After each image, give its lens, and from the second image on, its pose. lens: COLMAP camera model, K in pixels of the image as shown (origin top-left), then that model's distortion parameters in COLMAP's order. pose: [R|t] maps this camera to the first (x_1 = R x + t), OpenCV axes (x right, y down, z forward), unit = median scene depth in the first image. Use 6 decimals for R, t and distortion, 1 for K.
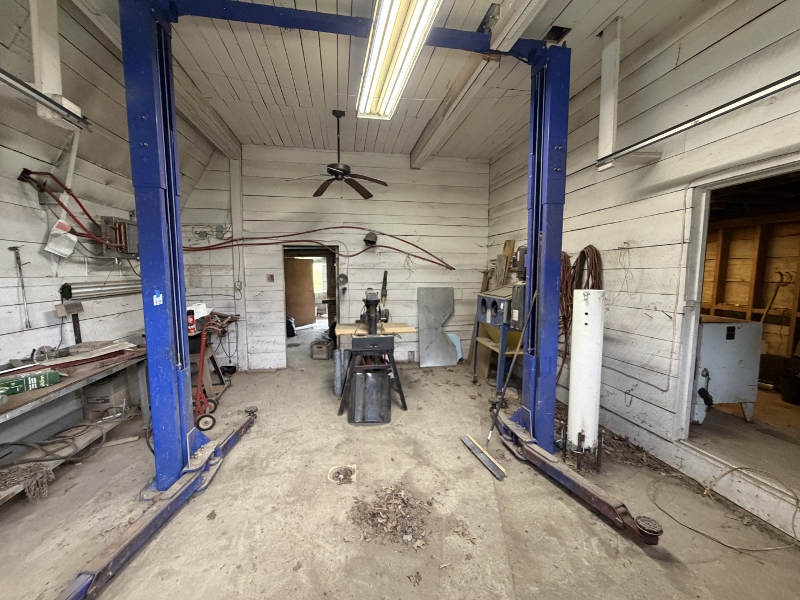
lens RADIAL K [[317.5, 0, 399.7], [0, 317.5, 301.2], [0, 0, 1]] dist [0.000250, 0.000056]
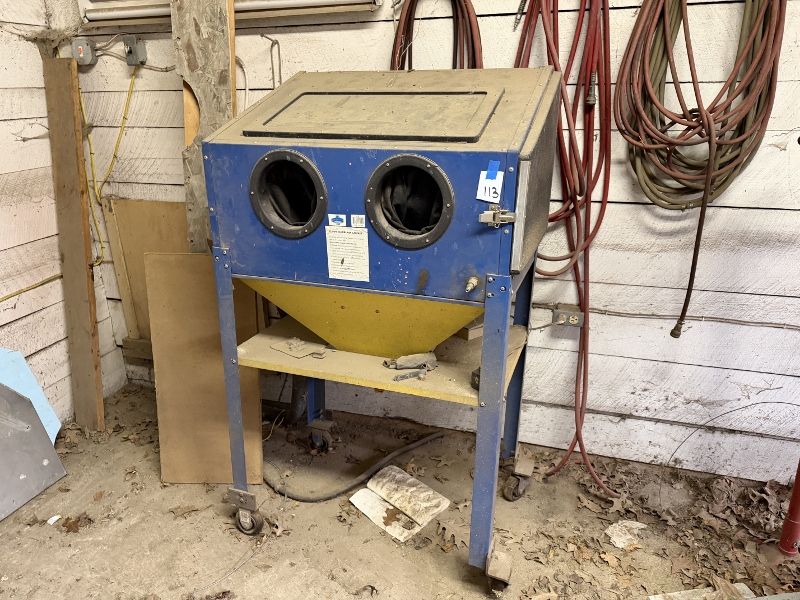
lens RADIAL K [[566.1, 0, 400.4], [0, 566.1, 298.6], [0, 0, 1]] dist [0.003147, -0.008442]
pose [[0.462959, -0.327115, 0.823811, -0.005059], [0.092175, 0.942139, 0.322300, -0.037436], [-0.881574, -0.073277, 0.466324, 0.877997]]
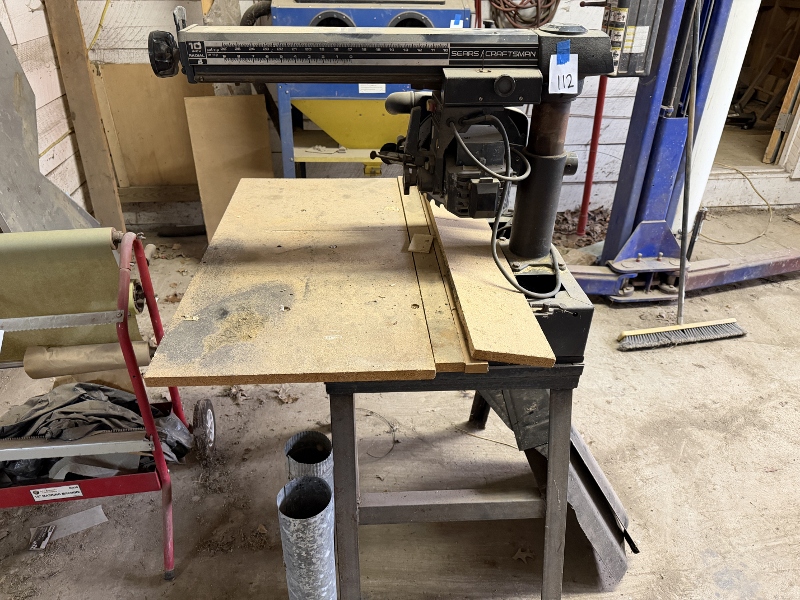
lens RADIAL K [[566.1, 0, 401.1], [0, 566.1, 300.7], [0, 0, 1]] dist [0.003147, -0.008442]
pose [[0.072249, -0.521295, 0.850313, -0.394735], [0.074612, 0.852977, 0.516588, -0.060519], [-0.994592, 0.026120, 0.100522, 0.998175]]
